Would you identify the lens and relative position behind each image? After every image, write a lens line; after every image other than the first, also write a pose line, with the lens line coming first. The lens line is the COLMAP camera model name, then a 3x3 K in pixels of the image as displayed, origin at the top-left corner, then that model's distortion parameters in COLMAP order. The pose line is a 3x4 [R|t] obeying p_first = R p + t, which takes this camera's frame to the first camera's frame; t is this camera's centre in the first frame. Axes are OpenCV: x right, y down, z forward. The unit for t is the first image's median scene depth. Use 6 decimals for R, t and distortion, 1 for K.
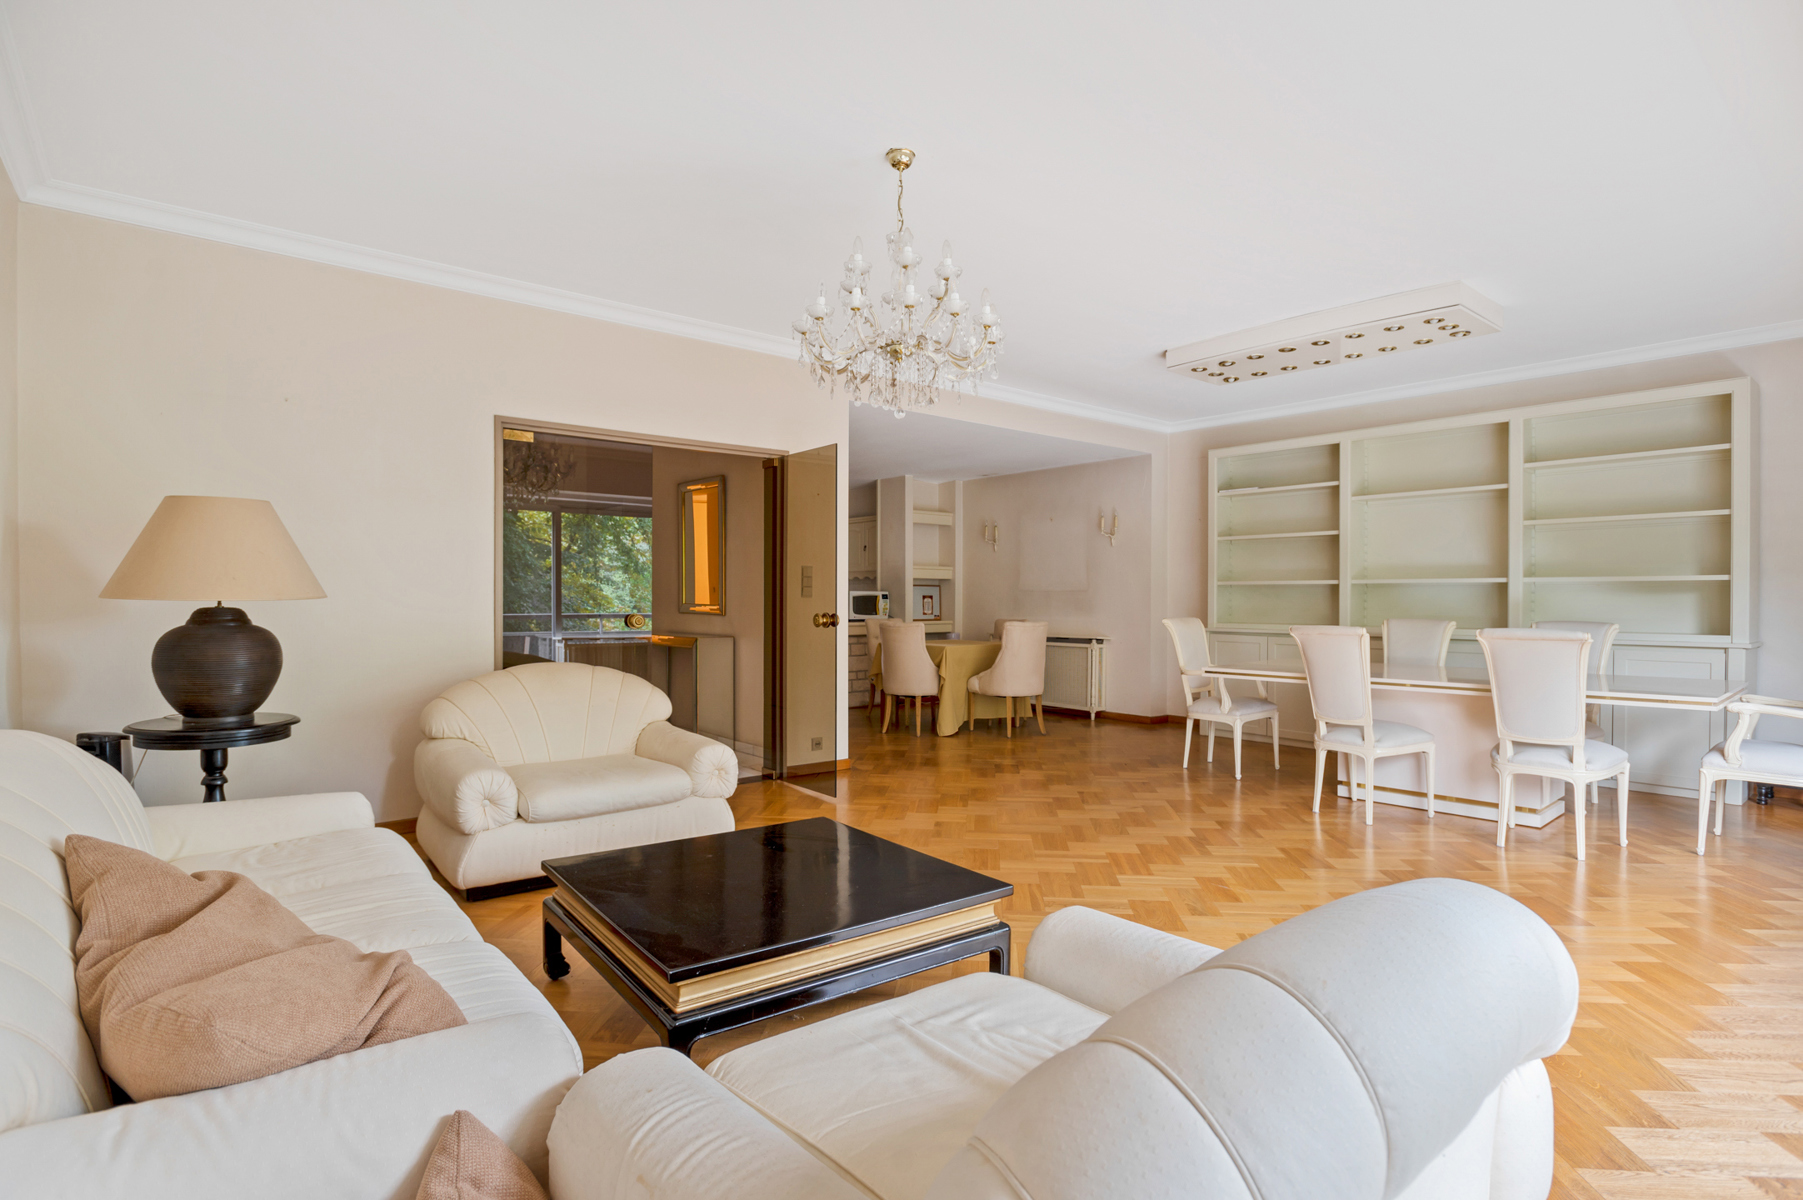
lens RADIAL K [[934.5, 0, 929.1], [0, 934.5, 605.2], [0, 0, 1]] dist [0.013972, -0.000207]
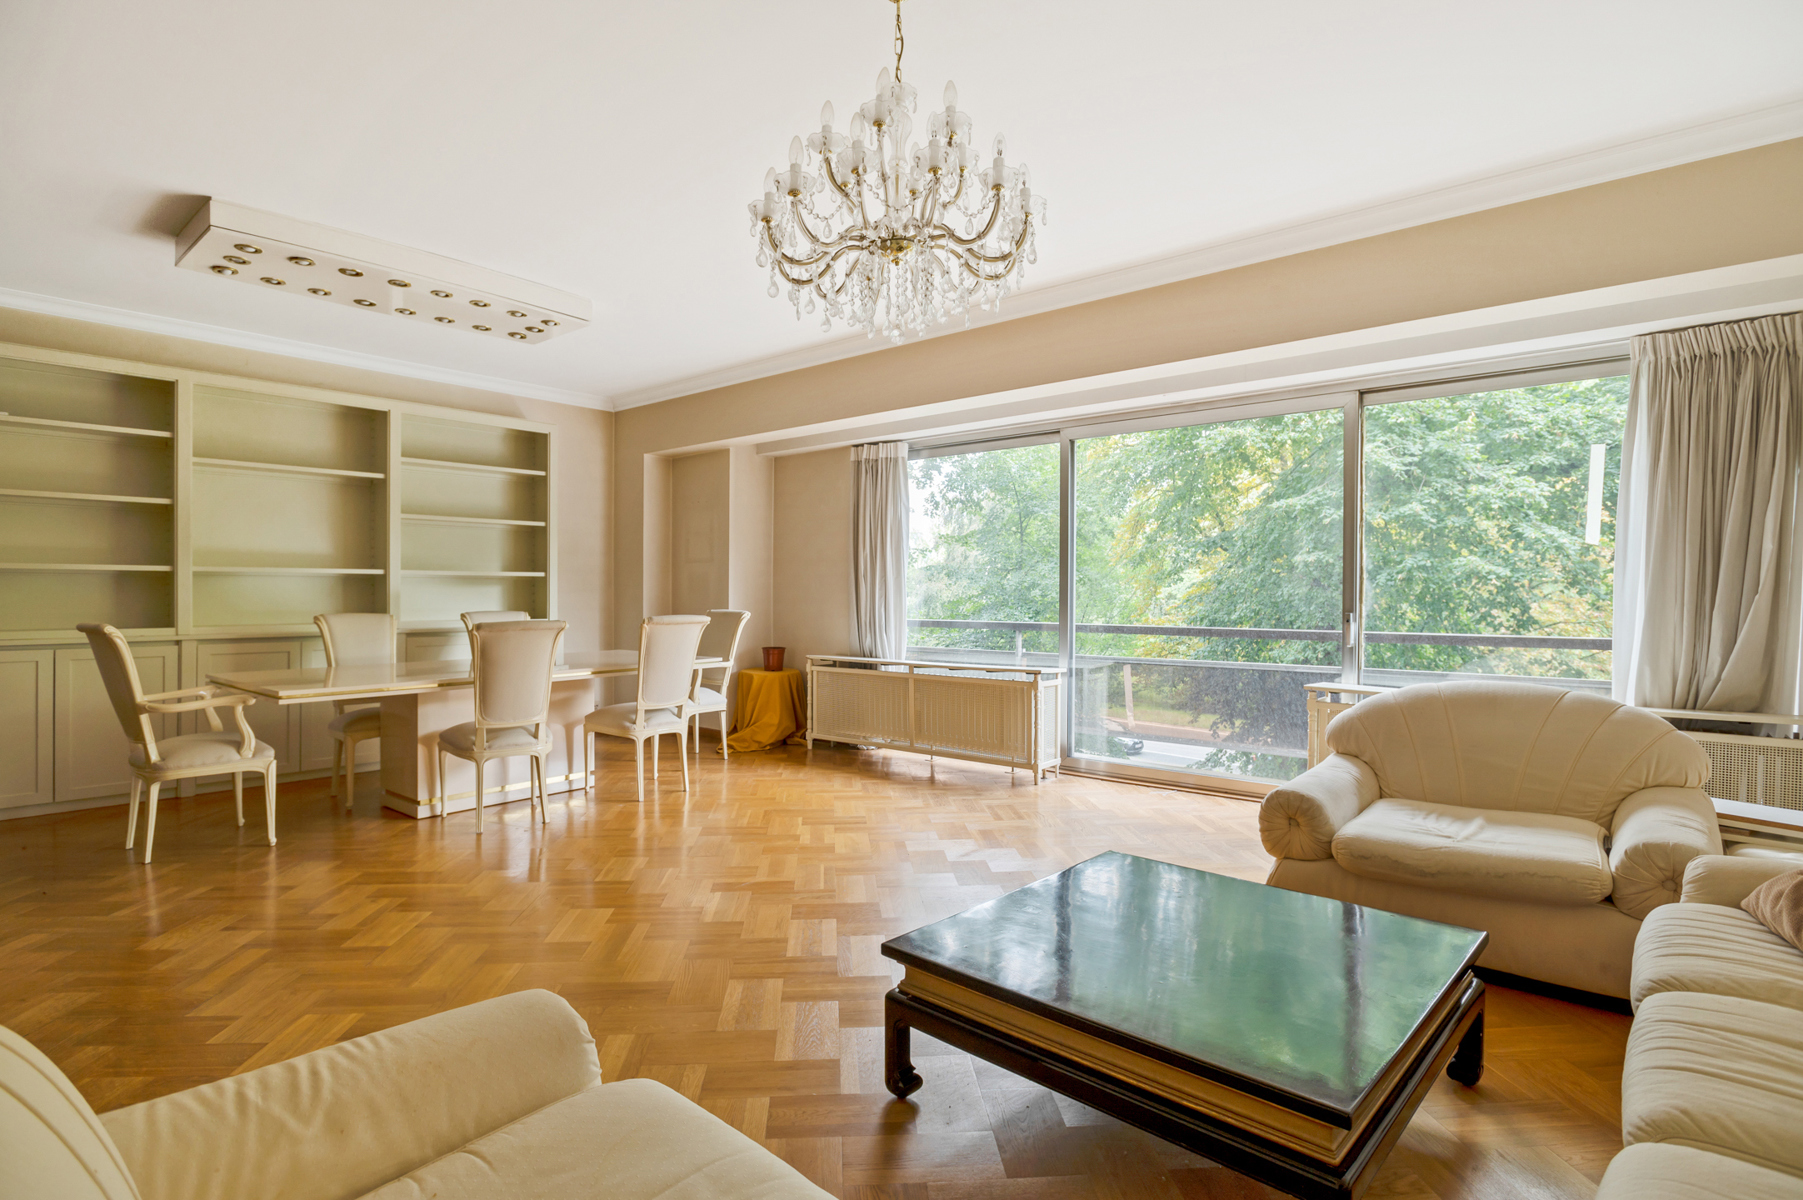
lens RADIAL K [[922.9, 0, 901.5], [0, 922.9, 600.0], [0, 0, 1]] dist [-0.004875, -0.000522]
pose [[-0.135755, -0.005833, 0.990725, -0.424460], [0.006957, 0.999952, 0.006840, -0.001256], [-0.990718, 0.007821, -0.135708, 0.619875]]
